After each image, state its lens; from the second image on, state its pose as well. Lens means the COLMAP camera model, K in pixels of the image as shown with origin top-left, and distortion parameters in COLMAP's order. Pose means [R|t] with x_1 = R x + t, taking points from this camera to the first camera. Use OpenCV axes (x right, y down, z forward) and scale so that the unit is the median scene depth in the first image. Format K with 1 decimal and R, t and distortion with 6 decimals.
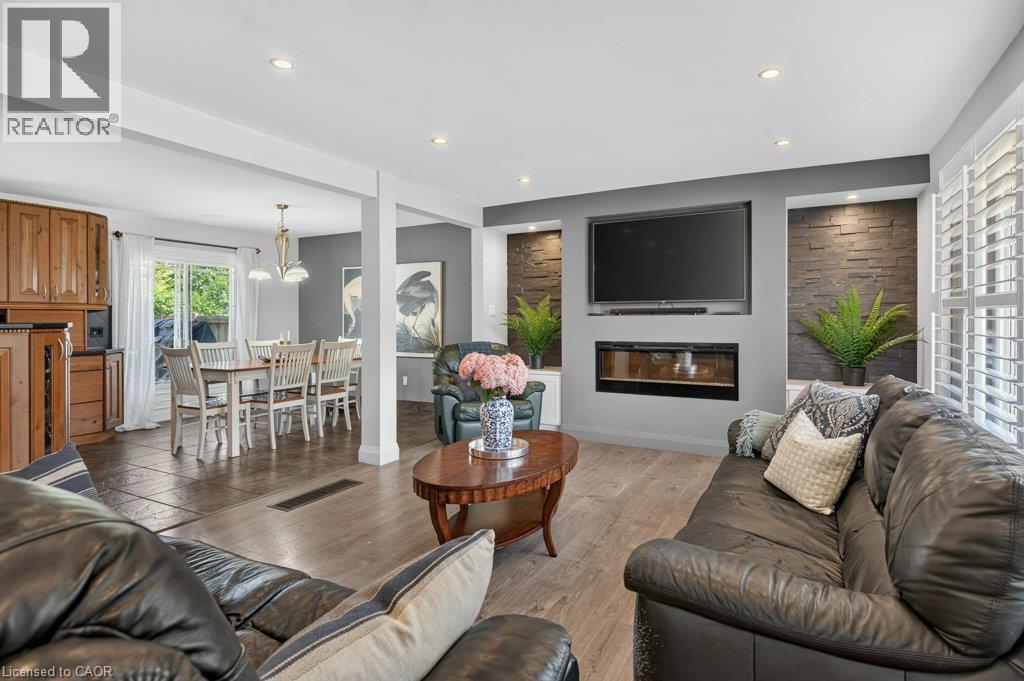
lens RADIAL K [[516.2, 0, 525.3], [0, 516.2, 320.4], [0, 0, 1]] dist [0.001625, -0.001027]
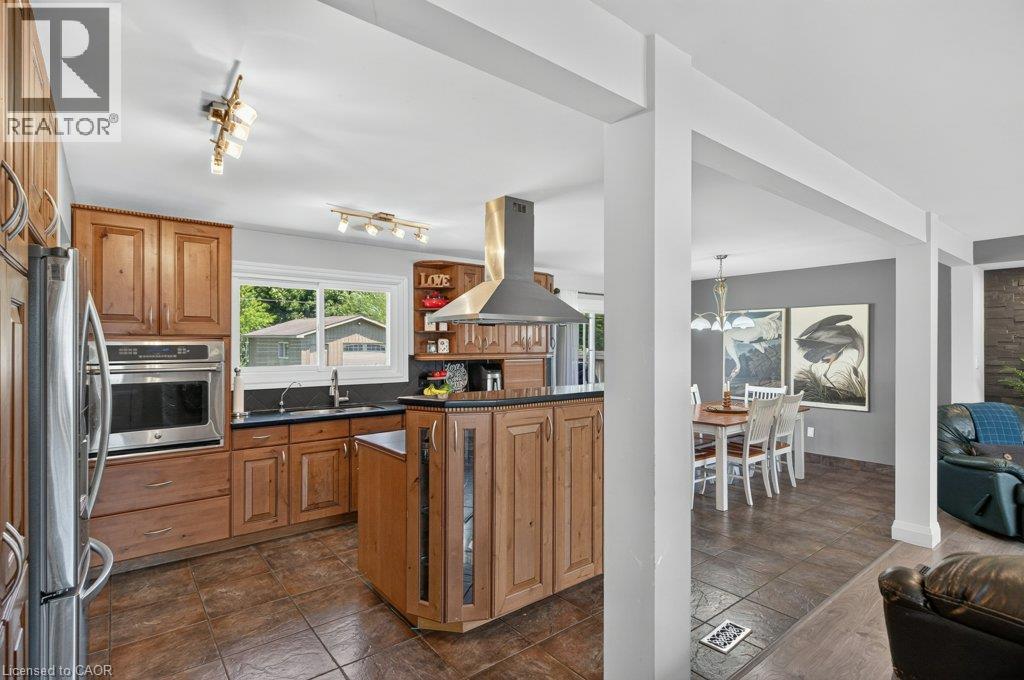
lens RADIAL K [[484.4, 0, 513.6], [0, 484.4, 347.6], [0, 0, 1]] dist [0.010944, -0.008107]
pose [[0.909897, 0.004444, -0.414810, -0.490569], [-0.004404, 0.999990, 0.001055, -0.047447], [0.414810, 0.000867, 0.909908, -0.032099]]
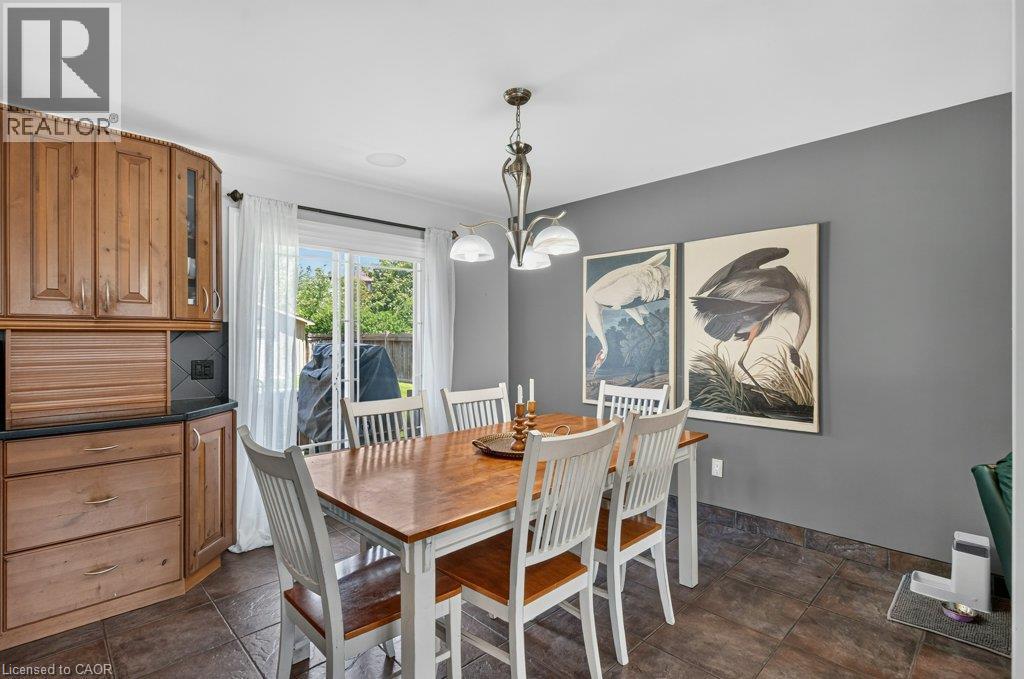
lens RADIAL K [[484.4, 0, 520.0], [0, 484.4, 337.2], [0, 0, 1]] dist [0.010944, -0.008107]
pose [[0.953638, 0.002655, -0.300946, -0.376431], [-0.003148, 0.999994, -0.001154, -0.014858], [0.300941, 0.002048, 0.953641, 0.663737]]
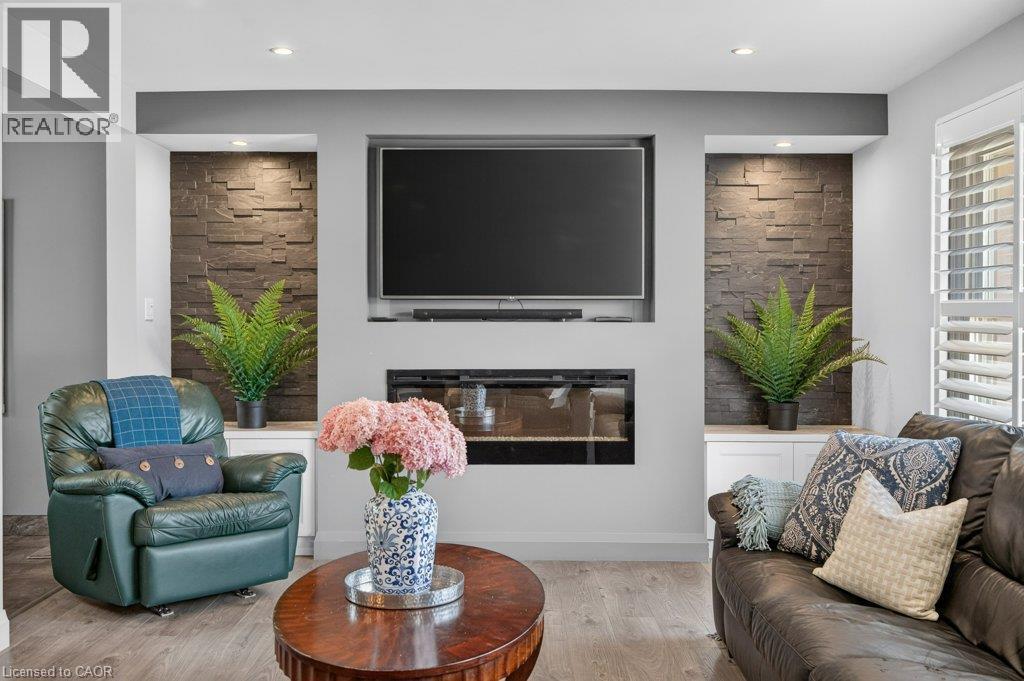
lens RADIAL K [[973.8, 0, 515.7], [0, 973.8, 330.5], [0, 0, 1]] dist [0.010909, 0.000000]
pose [[0.879394, -0.000229, 0.476095, -0.227980], [-0.001613, 0.999993, 0.003460, -0.004132], [-0.476092, -0.003811, 0.879387, 0.058014]]
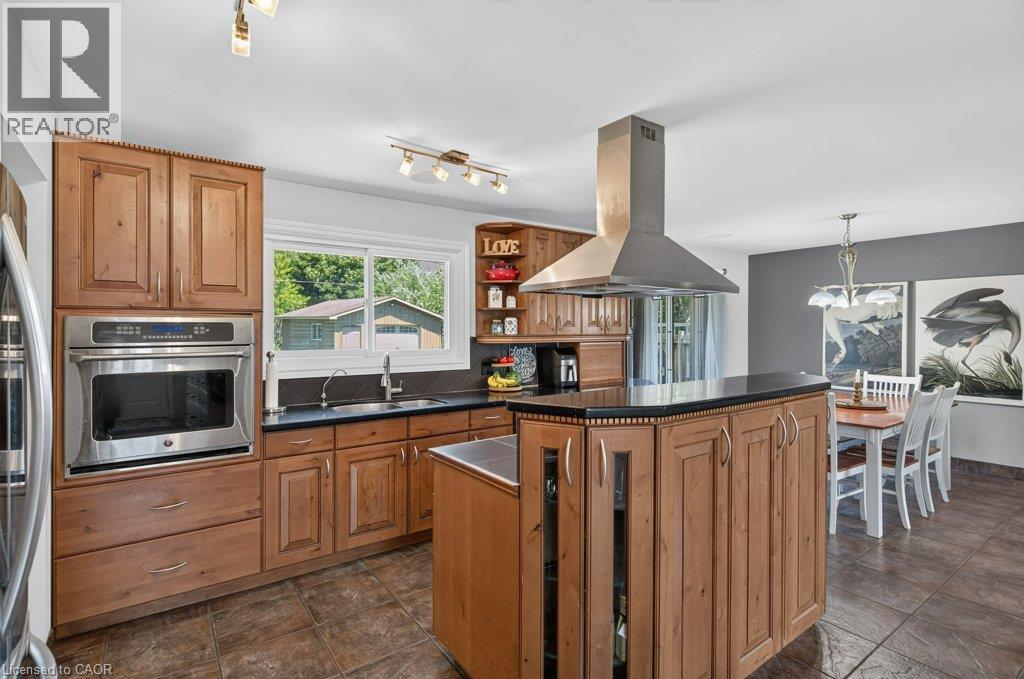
lens RADIAL K [[484.4, 0, 514.7], [0, 484.4, 330.2], [0, 0, 1]] dist [0.010944, -0.008107]
pose [[0.887124, 0.004852, -0.461506, -0.640031], [-0.004624, 0.999988, 0.001625, -0.043408], [0.461509, 0.000693, 0.887135, 0.076370]]
